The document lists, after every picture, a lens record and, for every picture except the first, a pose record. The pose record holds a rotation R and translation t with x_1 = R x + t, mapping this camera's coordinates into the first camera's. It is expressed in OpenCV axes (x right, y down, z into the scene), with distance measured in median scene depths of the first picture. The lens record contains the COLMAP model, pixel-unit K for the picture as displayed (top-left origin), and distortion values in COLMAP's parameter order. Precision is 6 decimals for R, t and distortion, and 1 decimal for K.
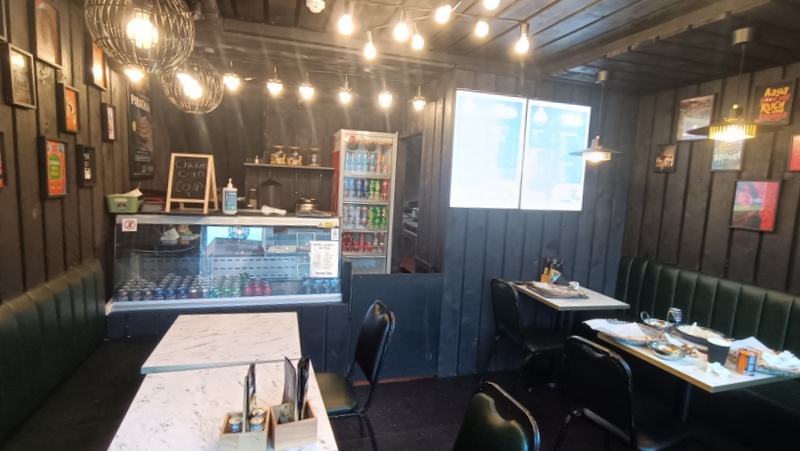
lens RADIAL K [[372.3, 0, 400.8], [0, 372.3, 224.5], [0, 0, 1]] dist [-0.003818, 0.000068]
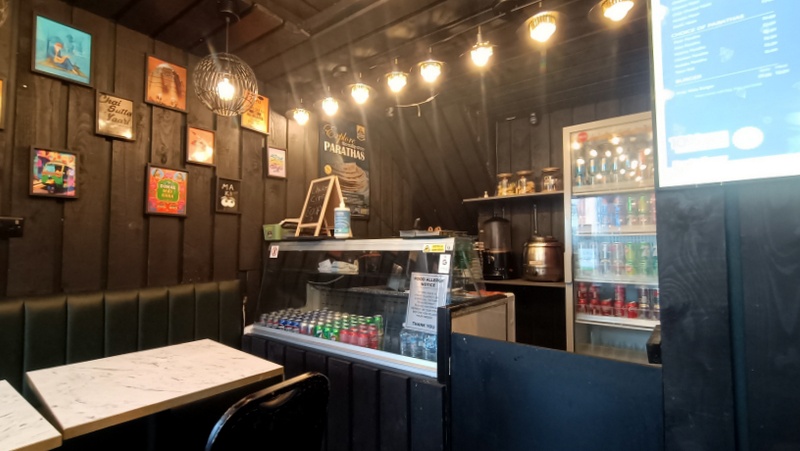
lens RADIAL K [[372.3, 0, 400.2], [0, 372.3, 230.1], [0, 0, 1]] dist [-0.003818, 0.000068]
pose [[0.595974, -0.089508, -0.797999, 0.281131], [-0.051963, 0.987387, -0.149558, 0.068965], [0.801320, 0.130599, 0.583806, 0.581374]]
